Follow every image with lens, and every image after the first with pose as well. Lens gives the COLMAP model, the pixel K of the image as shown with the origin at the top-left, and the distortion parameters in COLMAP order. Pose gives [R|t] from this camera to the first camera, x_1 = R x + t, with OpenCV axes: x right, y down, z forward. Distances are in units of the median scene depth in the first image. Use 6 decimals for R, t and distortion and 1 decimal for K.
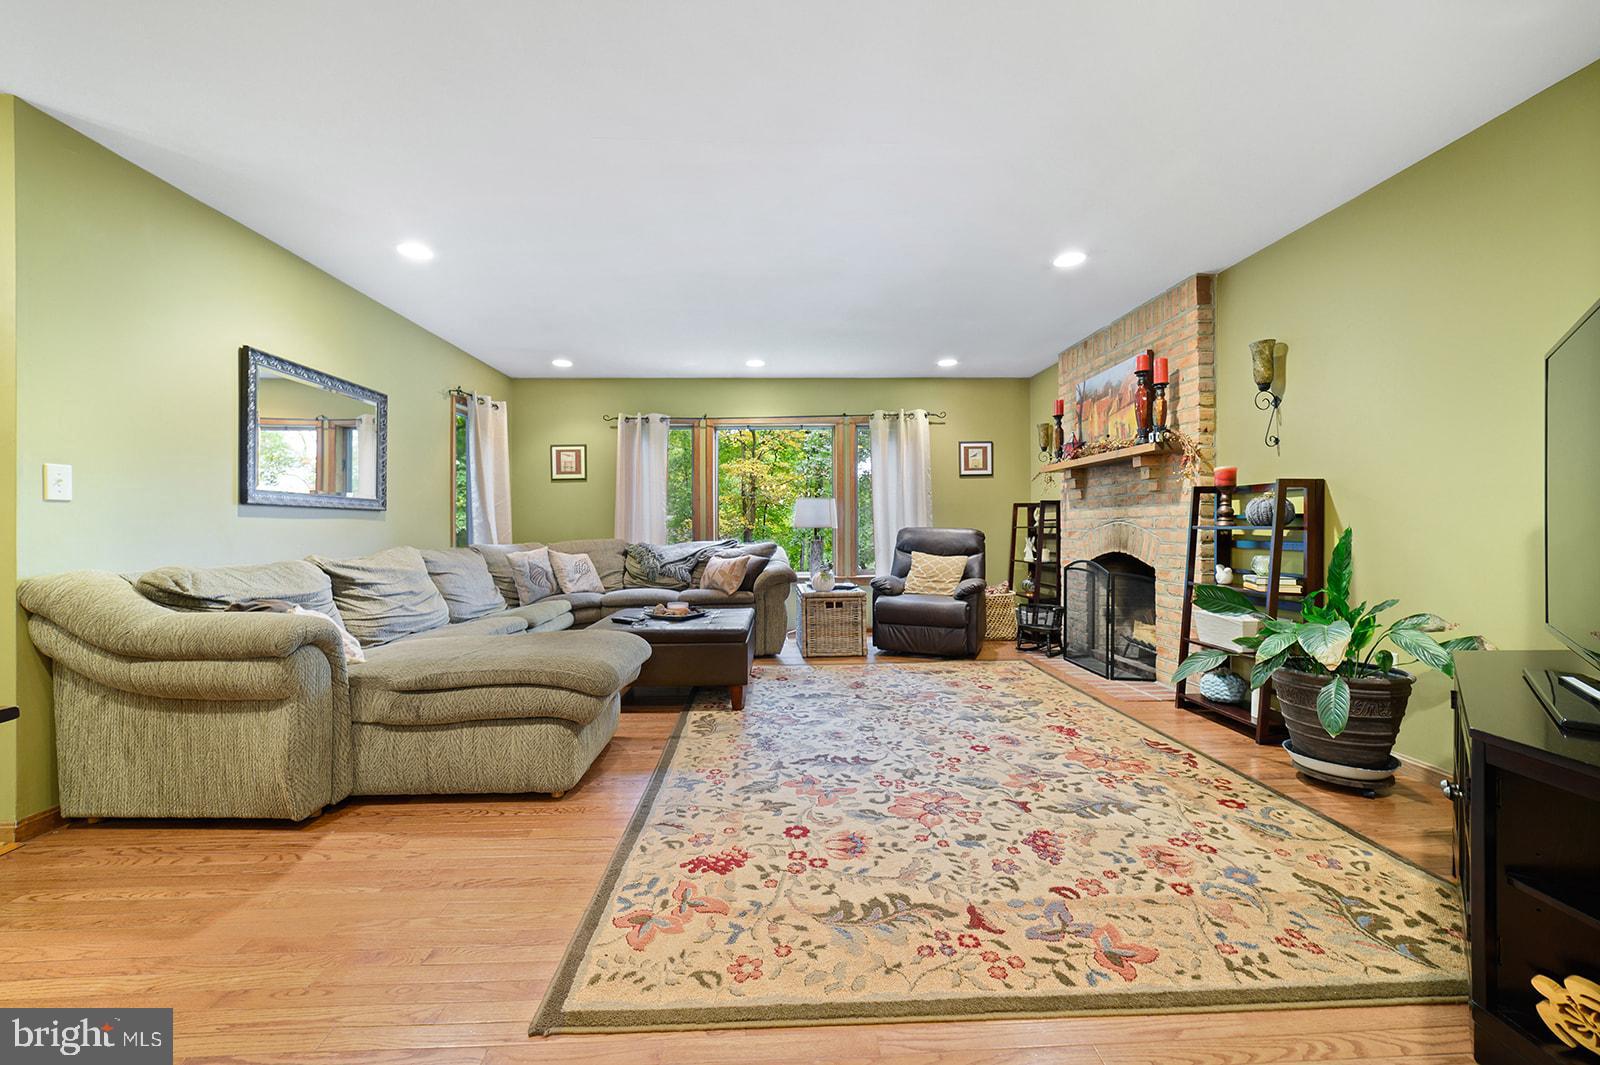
lens RADIAL K [[618.2, 0, 790.6], [0, 618.2, 525.0], [0, 0, 1]] dist [-0.022103, 0.004927]
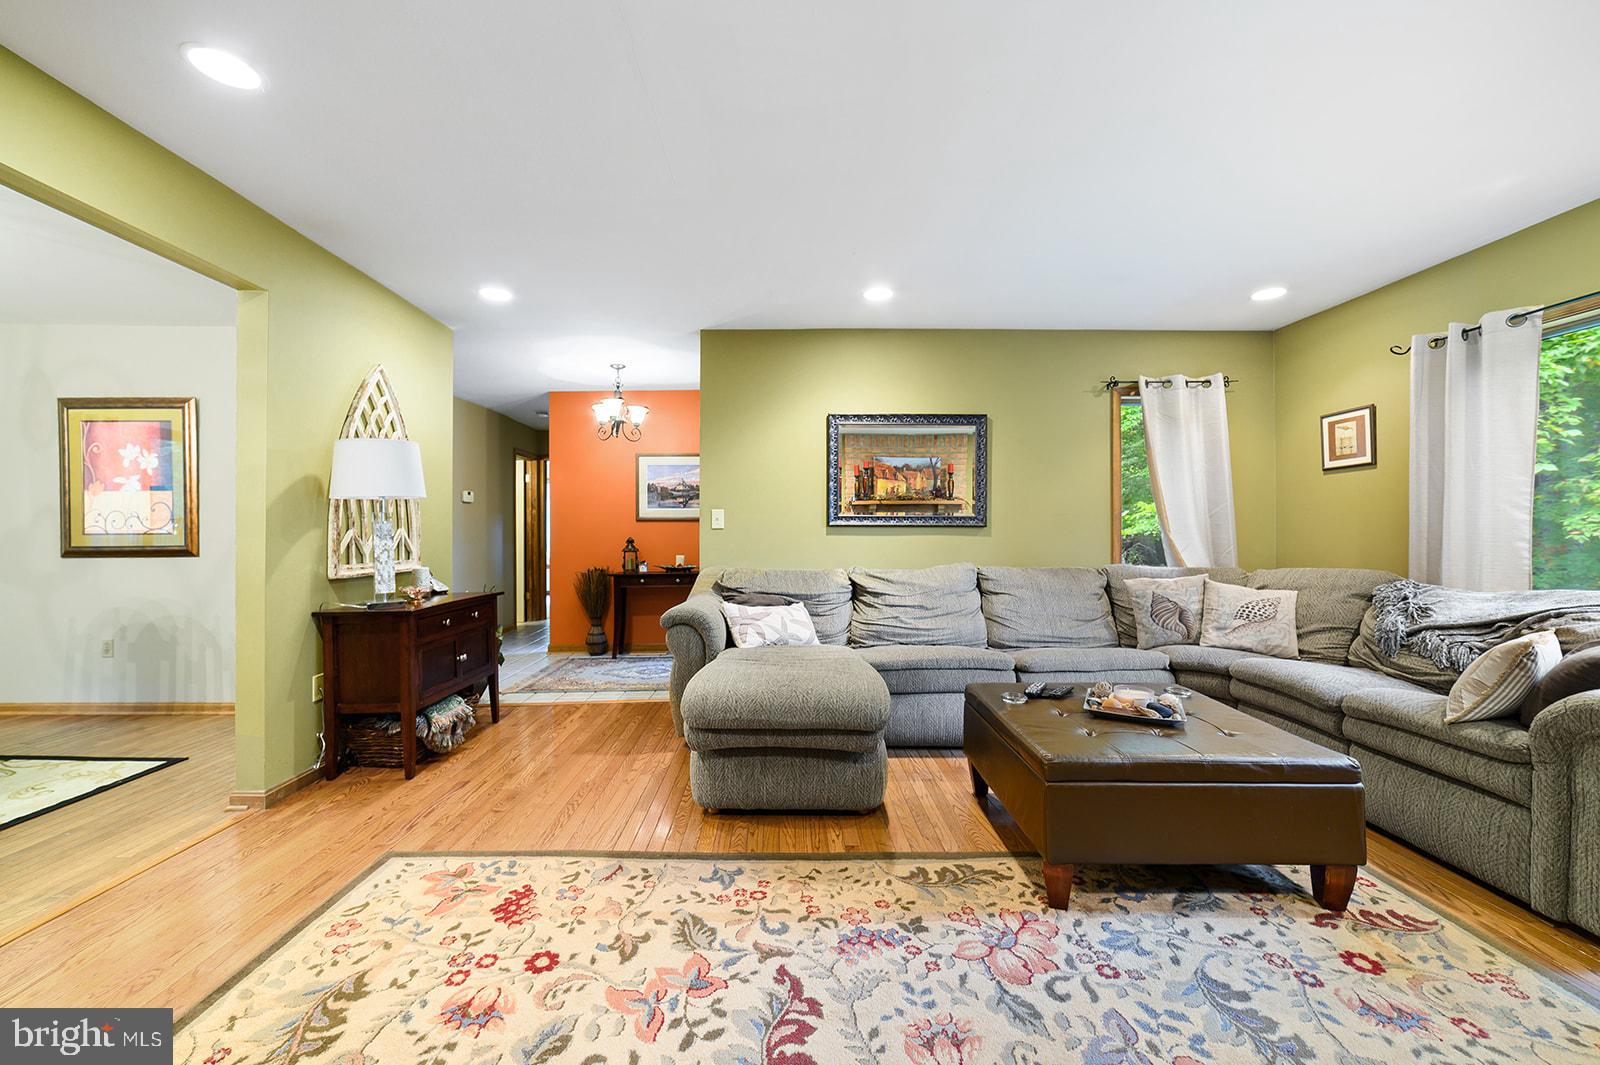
lens RADIAL K [[618.2, 0, 783.3], [0, 618.2, 533.8], [0, 0, 1]] dist [-0.022103, 0.004927]
pose [[-0.030989, 0.013108, -0.999434, 0.576773], [0.004781, 0.999905, 0.012966, -0.039582], [0.999508, -0.004376, -0.031049, 1.001815]]
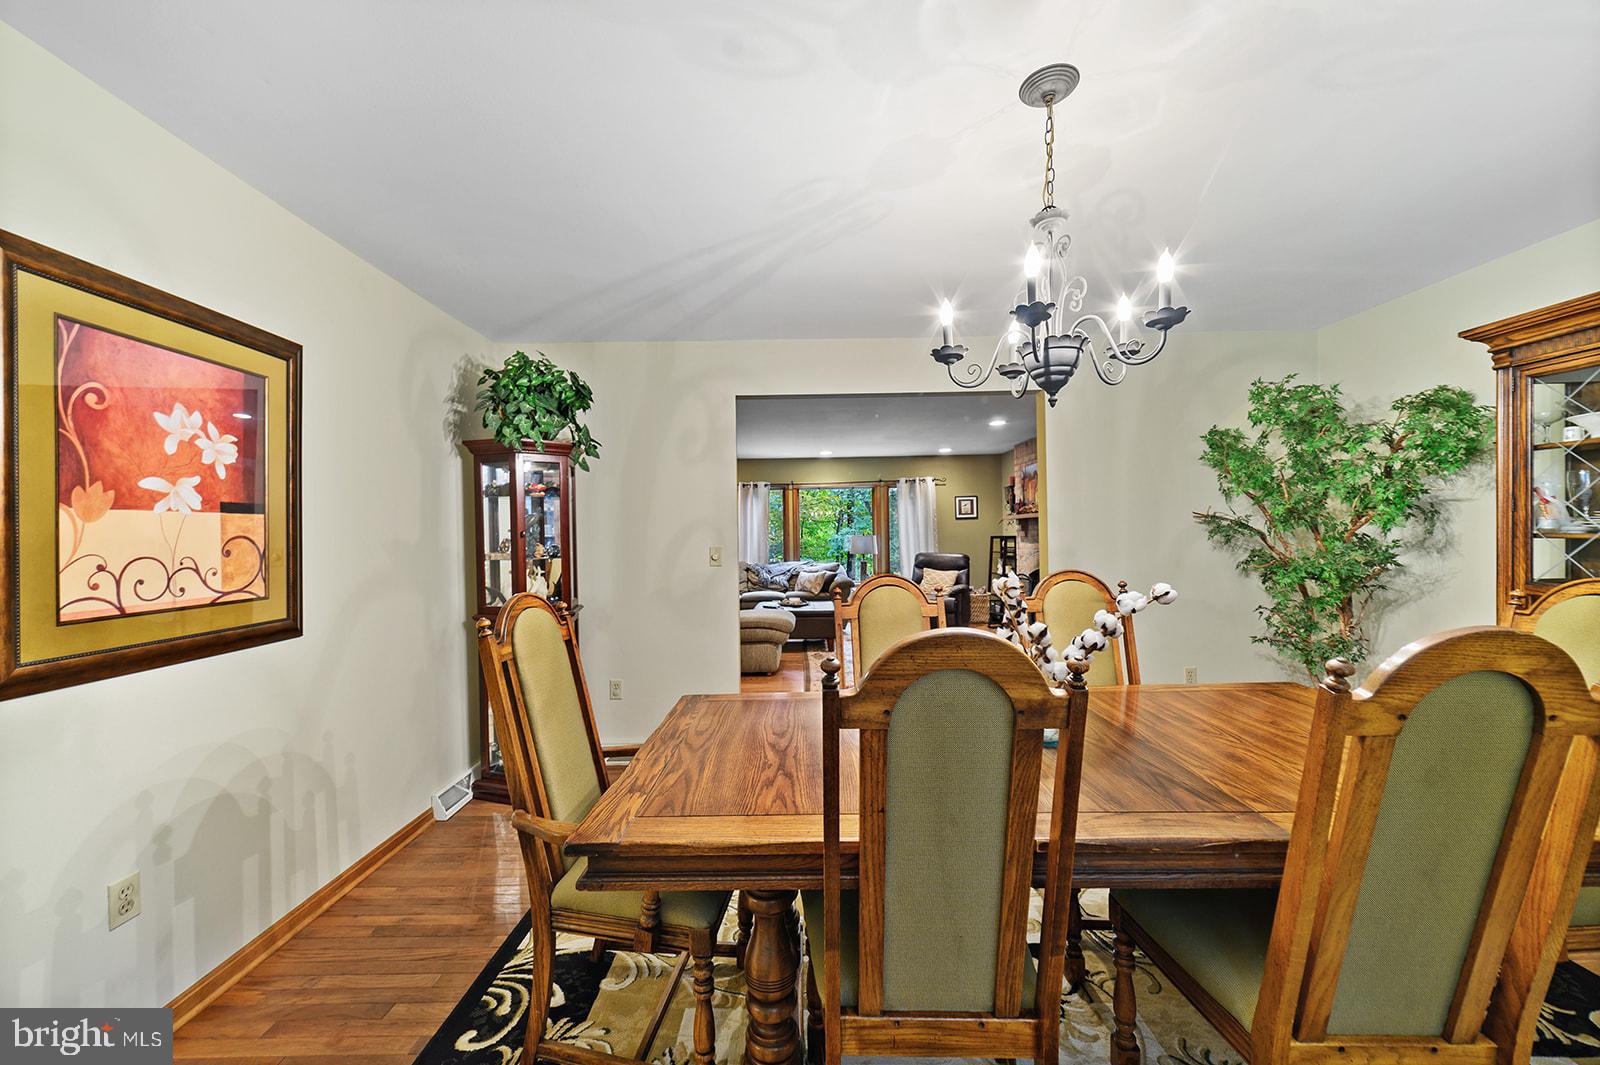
lens RADIAL K [[618.2, 0, 798.9], [0, 618.2, 535.8], [0, 0, 1]] dist [-0.022103, 0.004927]
pose [[0.999508, -0.005695, -0.030854, -0.157567], [0.005889, 0.999963, 0.006210, -0.105000], [0.030817, -0.006388, 0.999505, -1.236034]]
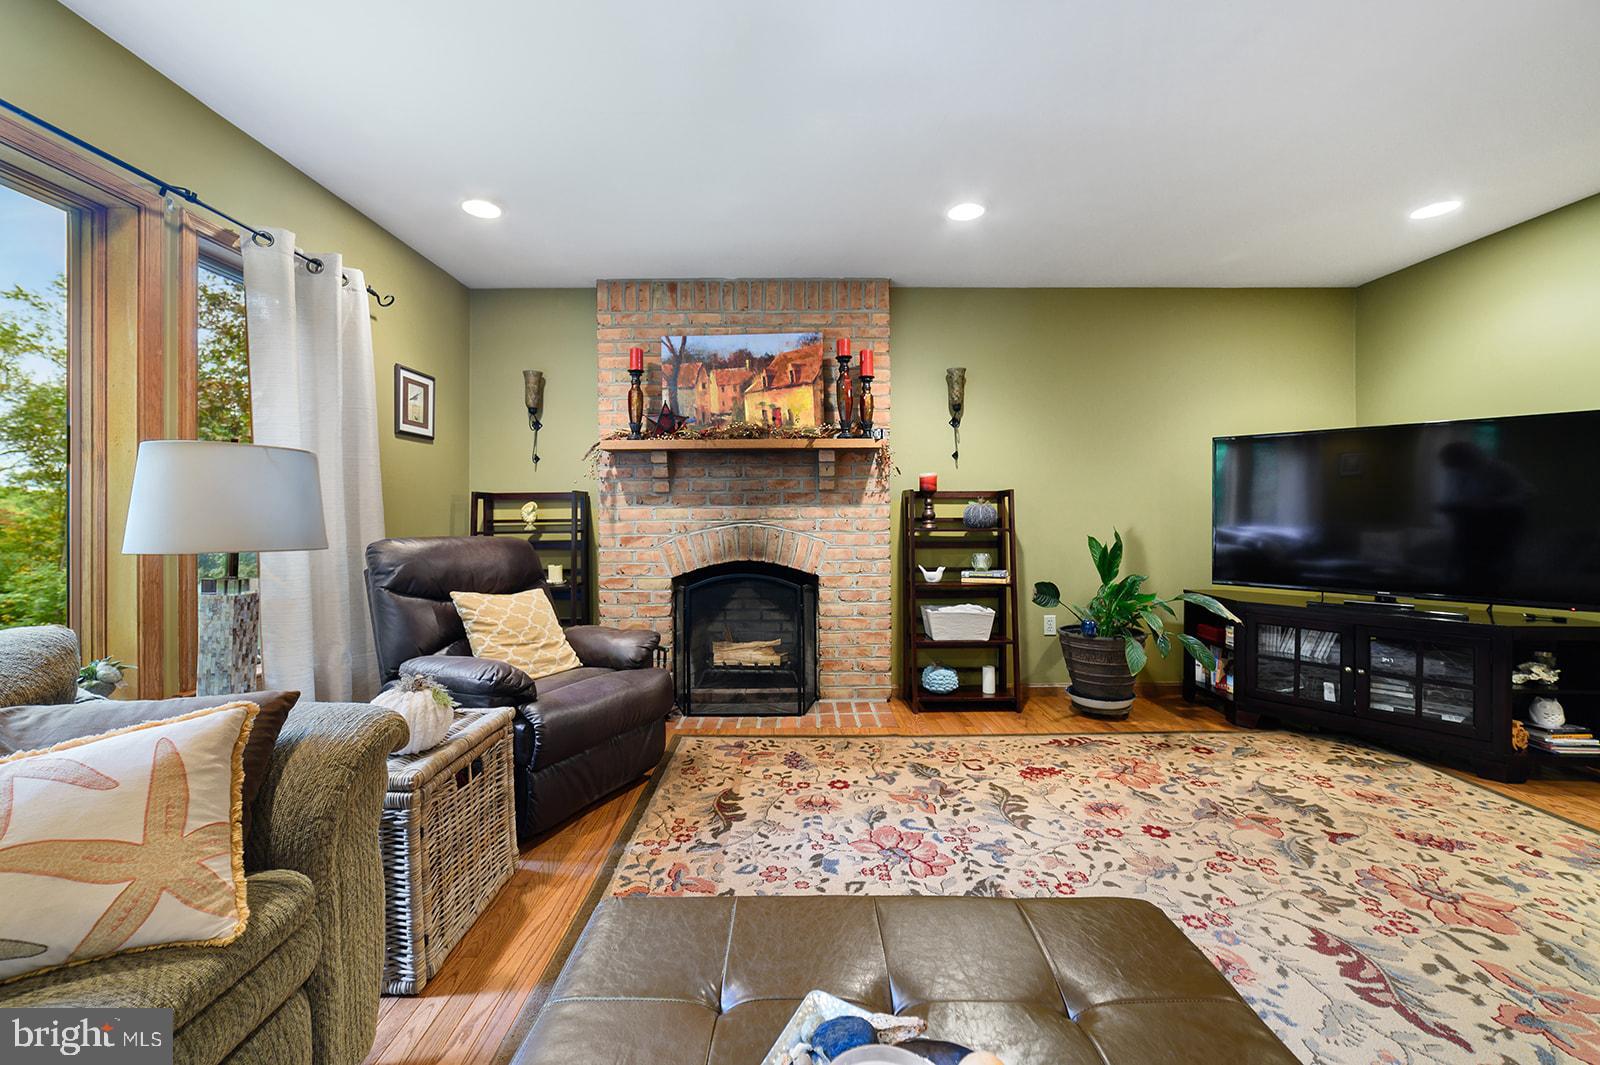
lens RADIAL K [[618.2, 0, 776.9], [0, 618.2, 521.3], [0, 0, 1]] dist [-0.022103, 0.004927]
pose [[0.045474, -0.002432, 0.998963, -0.471835], [-0.000522, 0.999997, 0.002458, -0.016833], [-0.998965, -0.000634, 0.045473, 1.477643]]
